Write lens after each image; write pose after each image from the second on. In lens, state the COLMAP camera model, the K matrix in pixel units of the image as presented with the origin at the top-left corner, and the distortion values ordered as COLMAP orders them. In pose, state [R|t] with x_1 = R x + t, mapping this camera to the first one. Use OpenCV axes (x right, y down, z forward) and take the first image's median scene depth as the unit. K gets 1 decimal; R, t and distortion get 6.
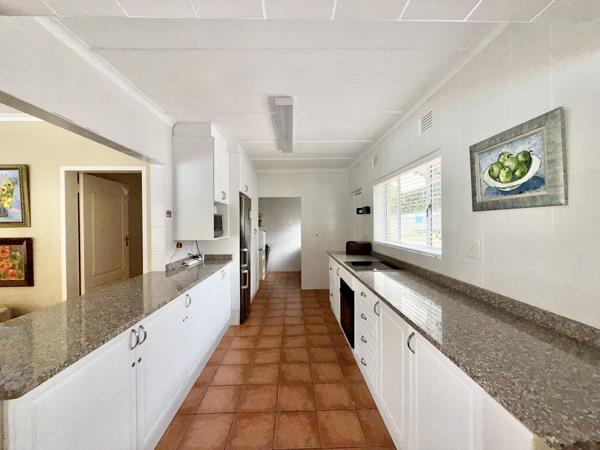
lens RADIAL K [[234.7, 0, 299.9], [0, 234.7, 224.1], [0, 0, 1]] dist [-0.002346, -0.000158]
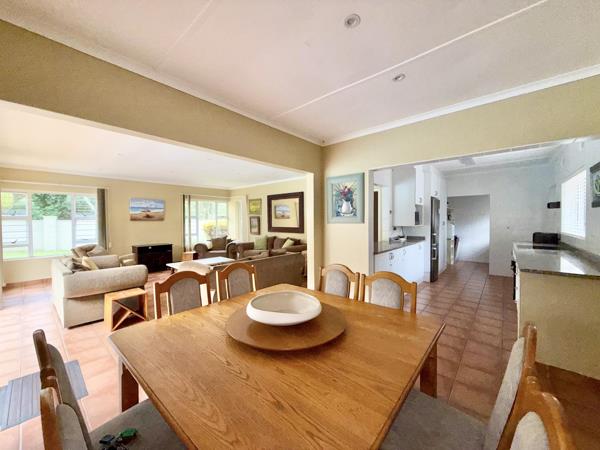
lens RADIAL K [[234.7, 0, 299.9], [0, 234.7, 224.1], [0, 0, 1]] dist [-0.002346, -0.000158]
pose [[0.727821, 0.016182, -0.685576, 0.173001], [-0.003799, 0.999801, 0.019565, 0.015901], [0.685757, -0.011636, 0.727738, -0.706624]]
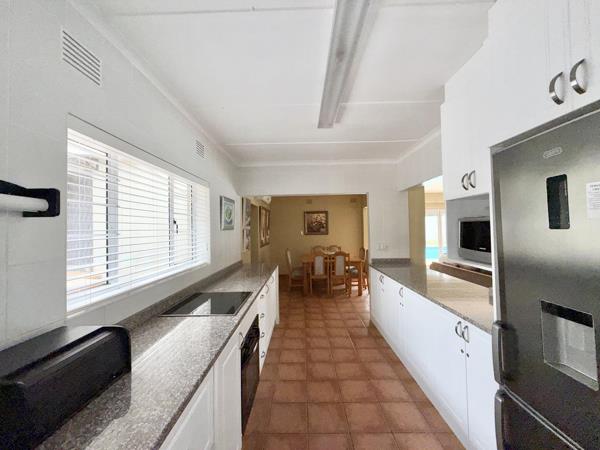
lens RADIAL K [[234.7, 0, 299.9], [0, 234.7, 224.1], [0, 0, 1]] dist [-0.002346, -0.000158]
pose [[-0.998008, 0.035059, 0.052444, 0.002029], [0.034264, 0.999285, -0.015966, -0.023783], [-0.052966, -0.014137, -0.998496, 1.312076]]
